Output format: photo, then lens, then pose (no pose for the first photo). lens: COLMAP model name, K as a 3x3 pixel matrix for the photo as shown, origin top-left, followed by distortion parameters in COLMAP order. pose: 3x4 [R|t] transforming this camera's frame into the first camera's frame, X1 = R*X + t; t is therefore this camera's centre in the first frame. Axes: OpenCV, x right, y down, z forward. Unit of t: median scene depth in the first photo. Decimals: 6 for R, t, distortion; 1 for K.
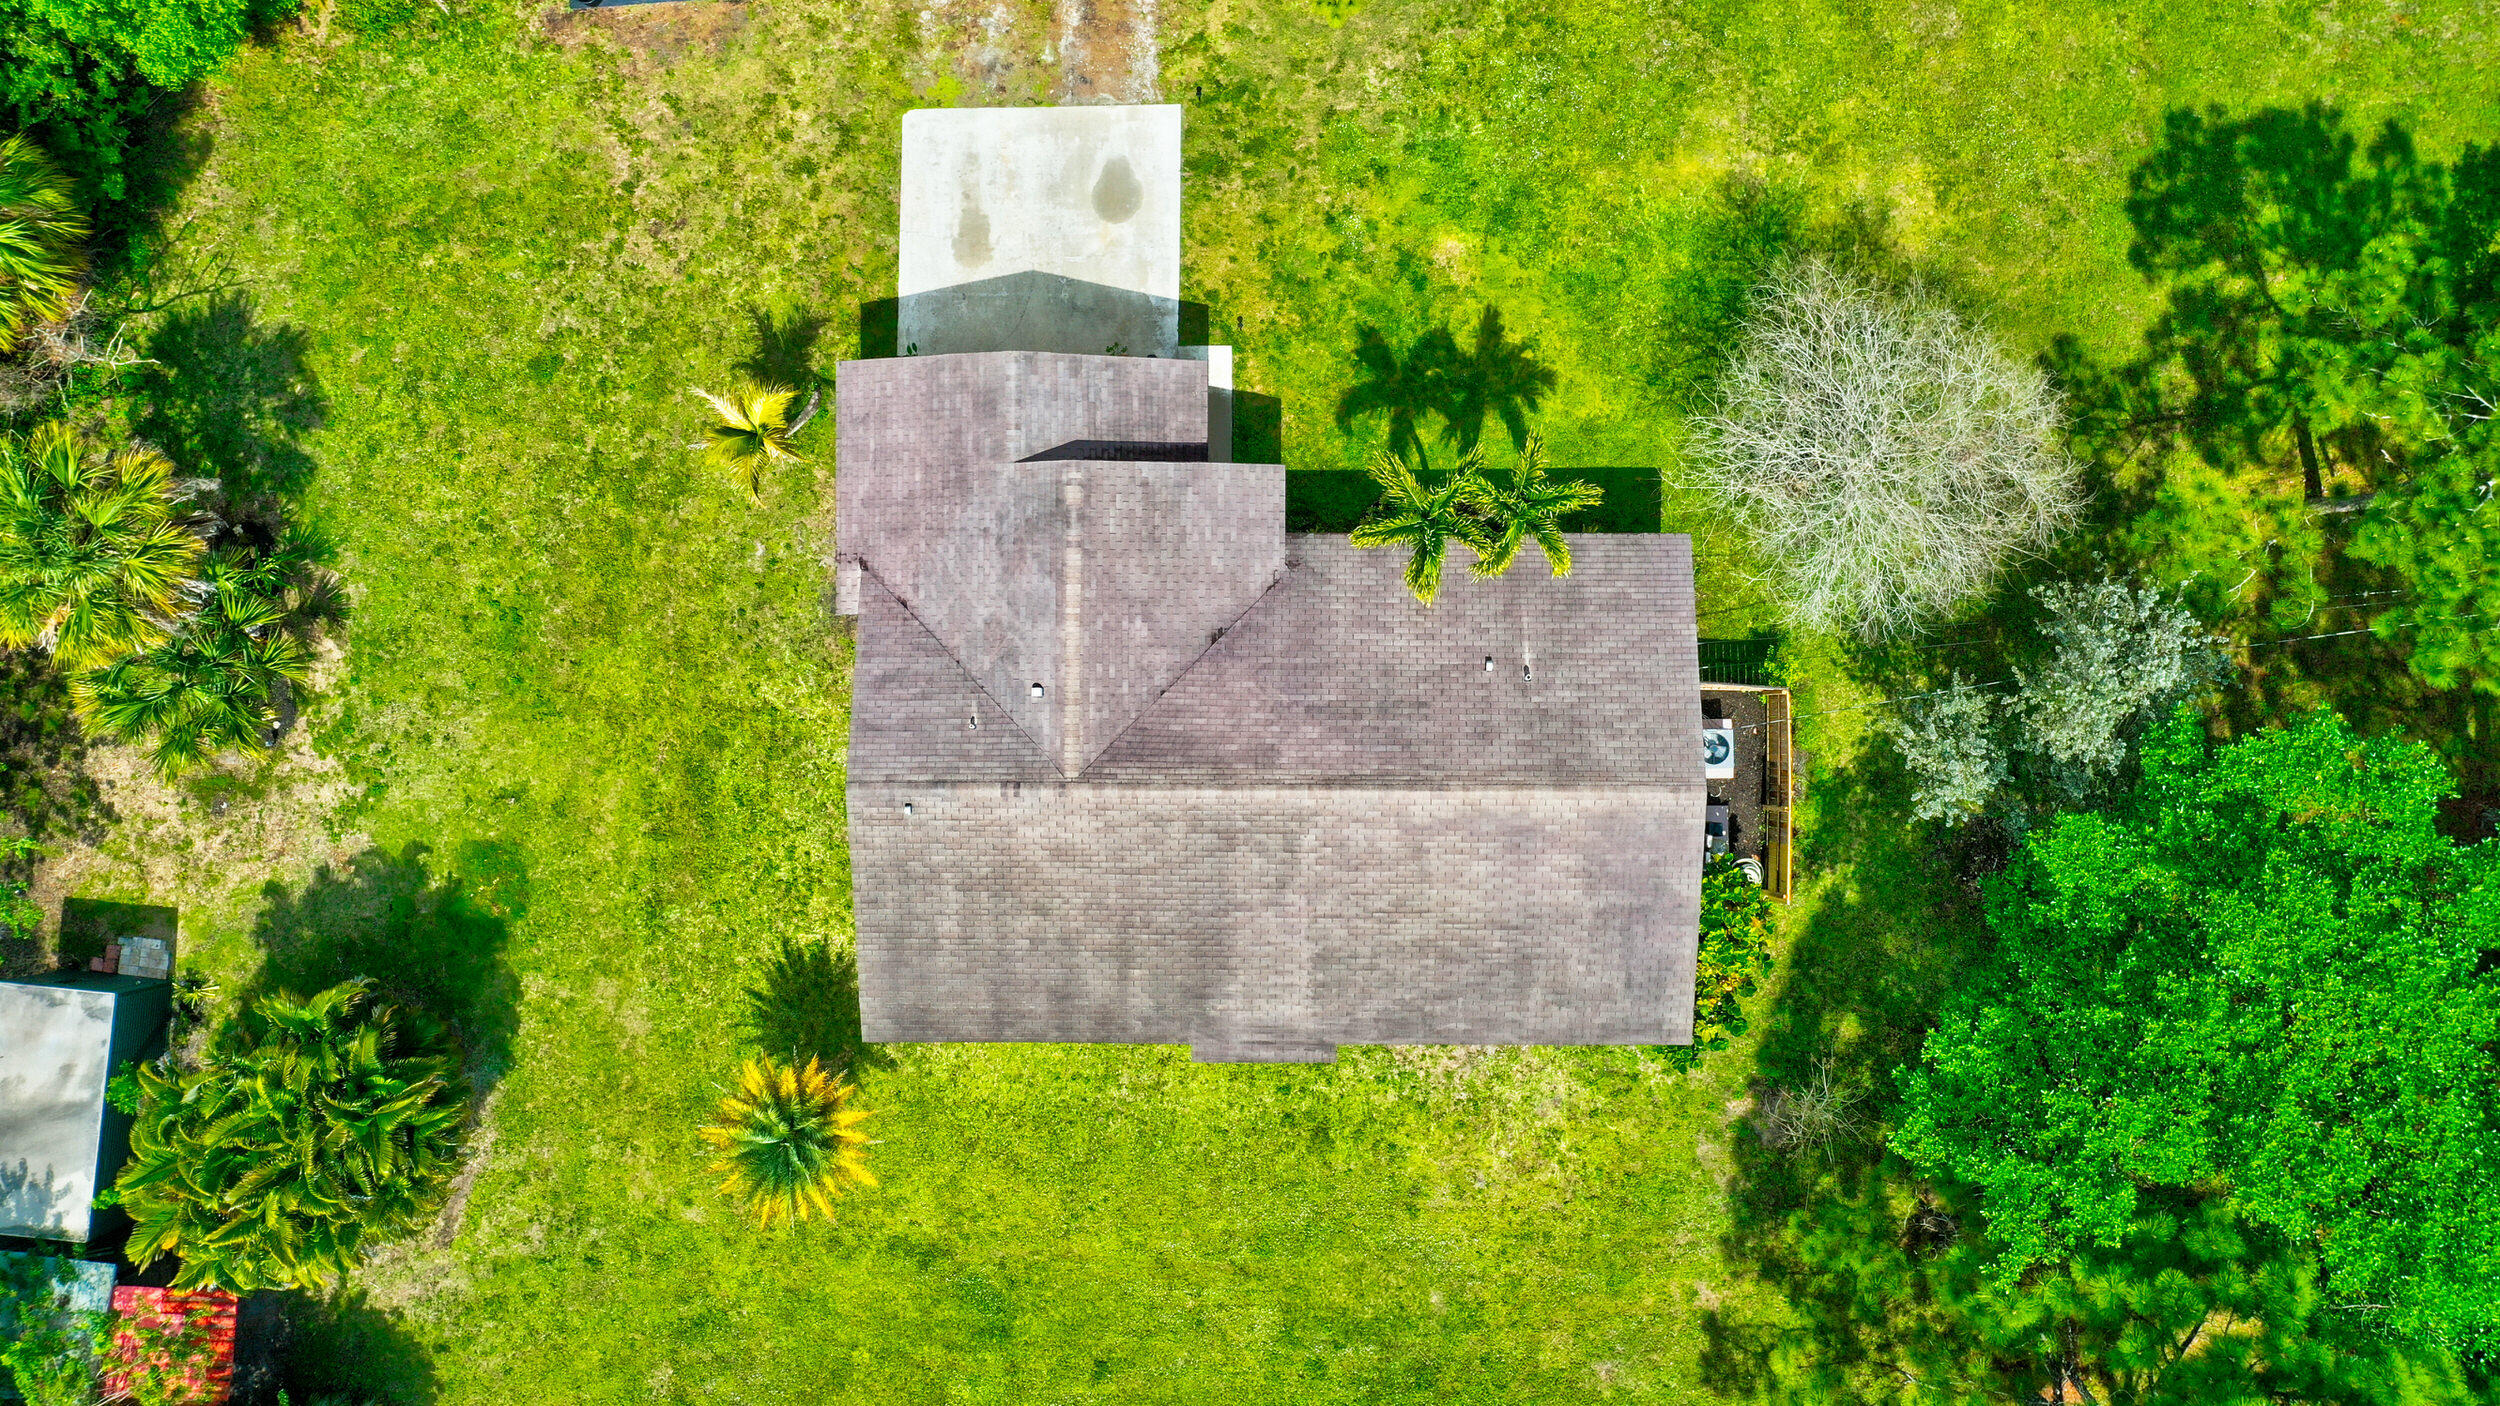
lens RADIAL K [[2070.3, 0, 1256.4], [0, 2070.3, 652.3], [0, 0, 1]] dist [-0.006247, -0.005952]
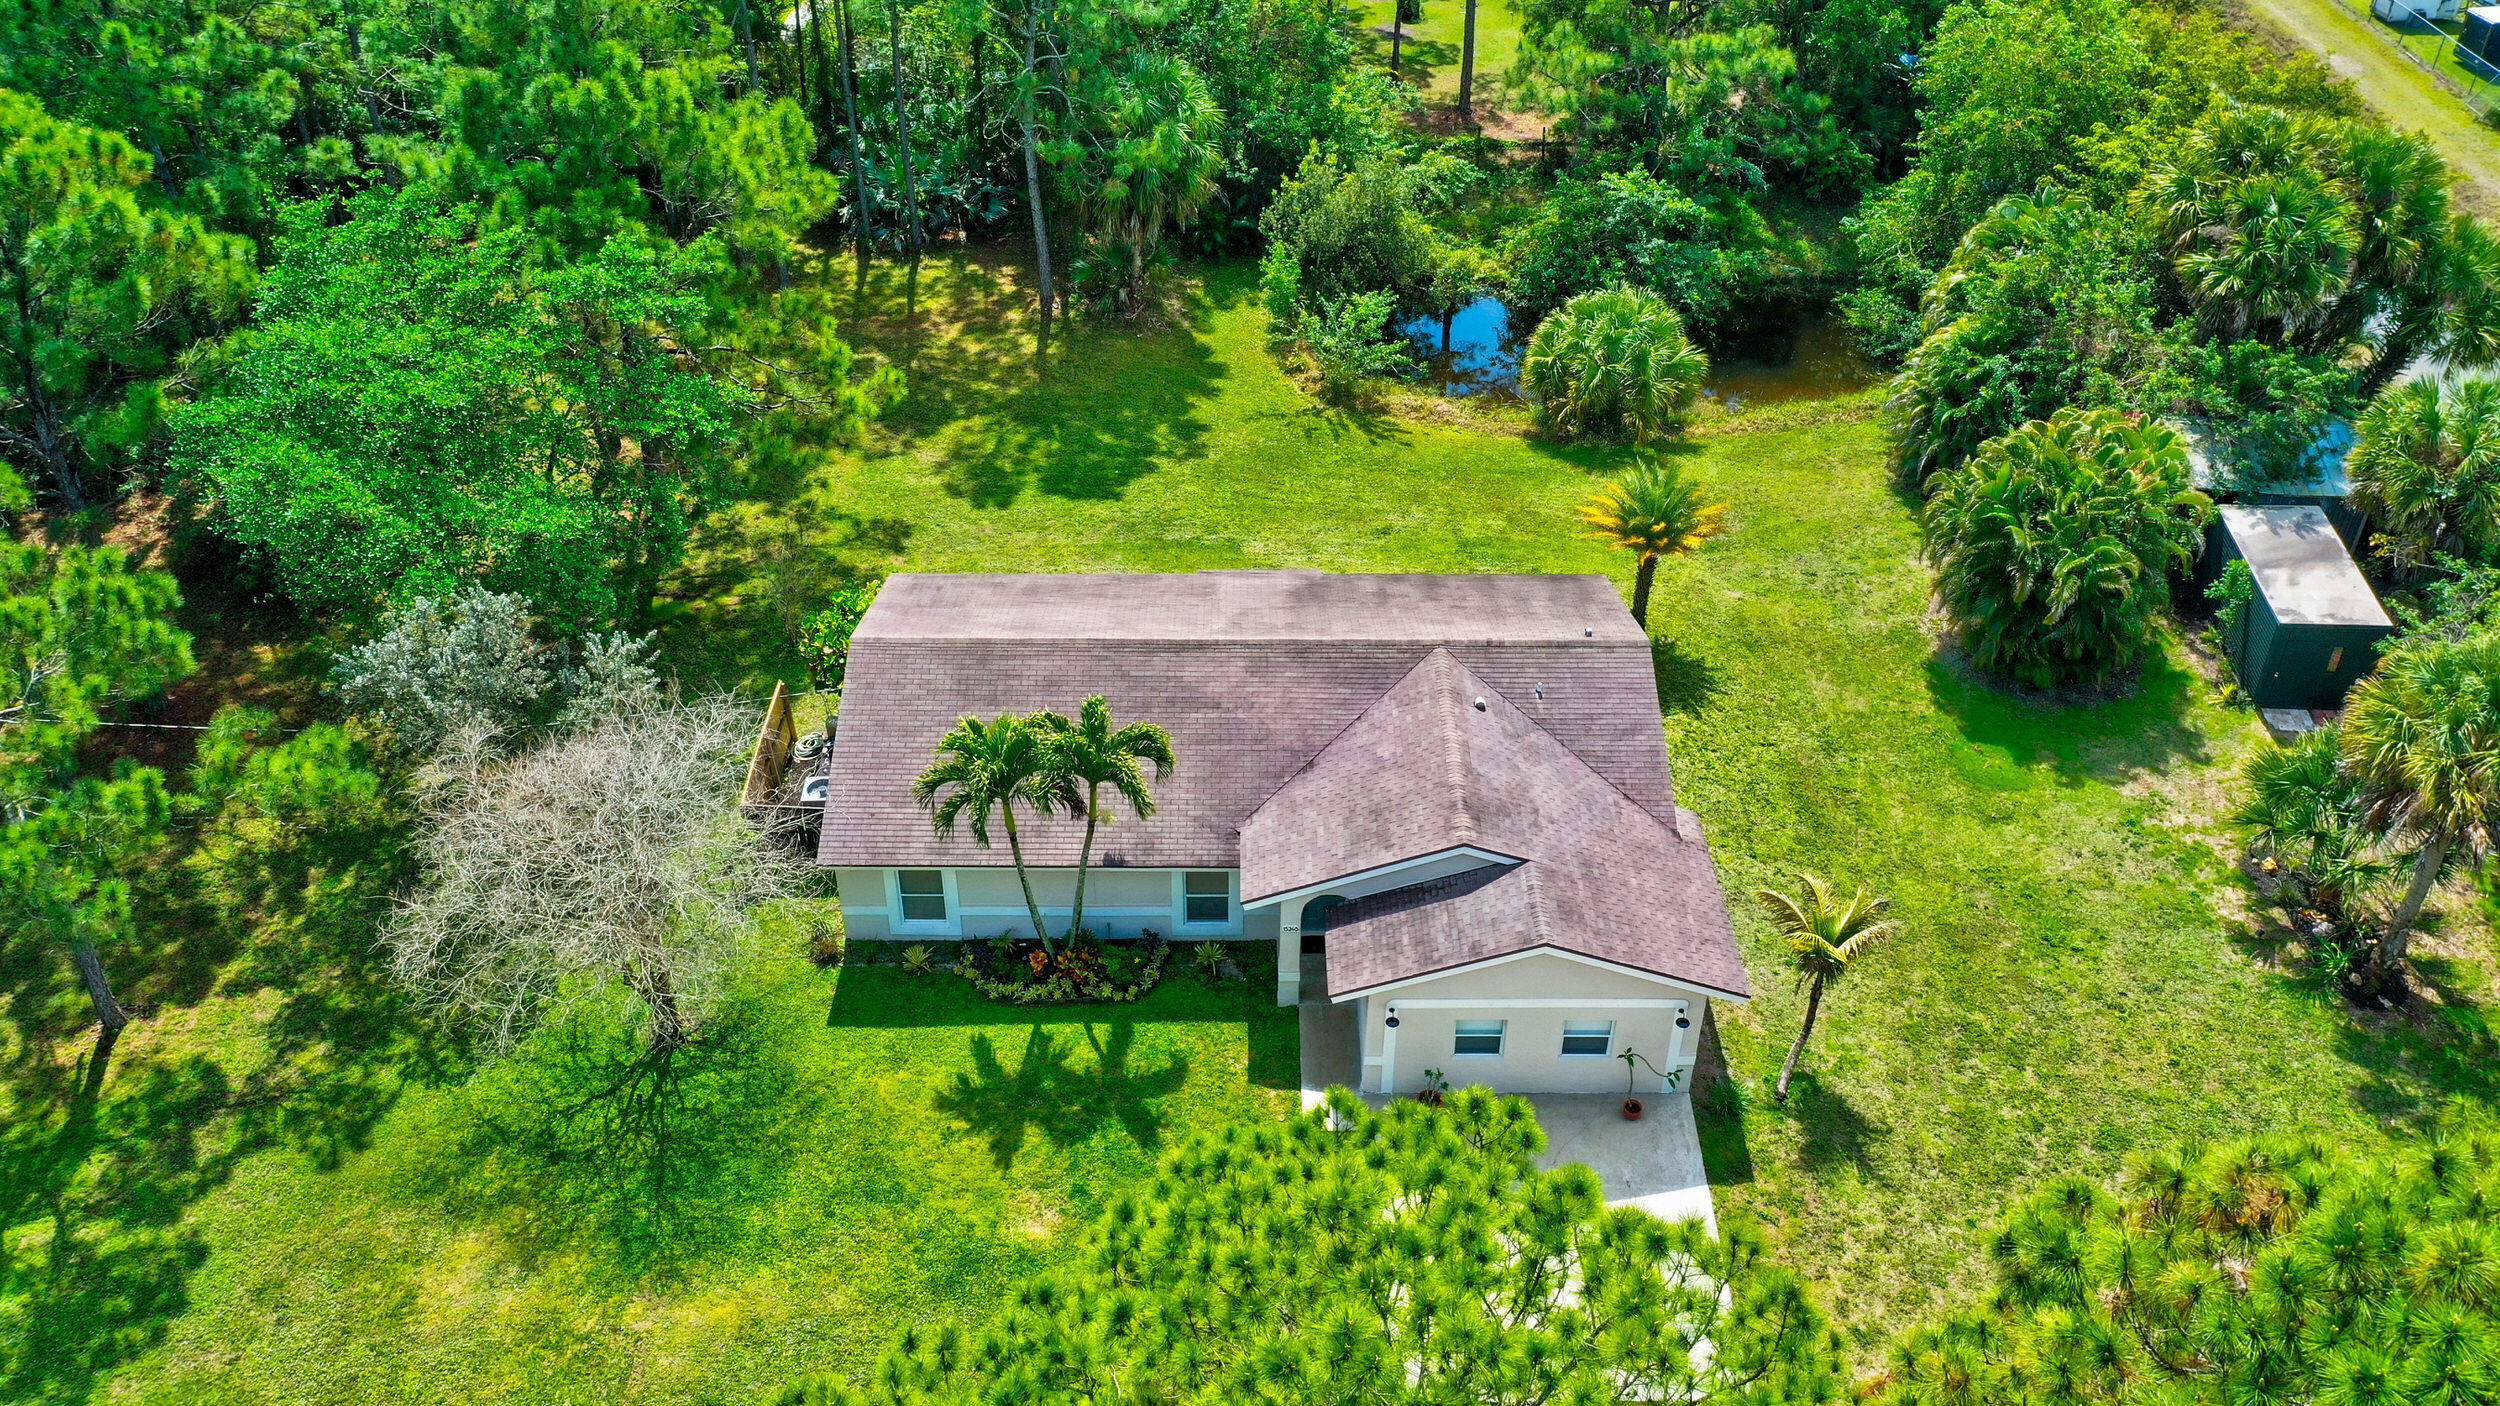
lens RADIAL K [[2015.2, 0, 1236.0], [0, 2015.2, 712.5], [0, 0, 1]] dist [0.002593, -0.003548]
pose [[-0.999774, 0.017692, 0.011791, 0.003977], [-0.000362, -0.568660, 0.822573, -0.735660], [0.021258, 0.822383, 0.568537, 0.386480]]
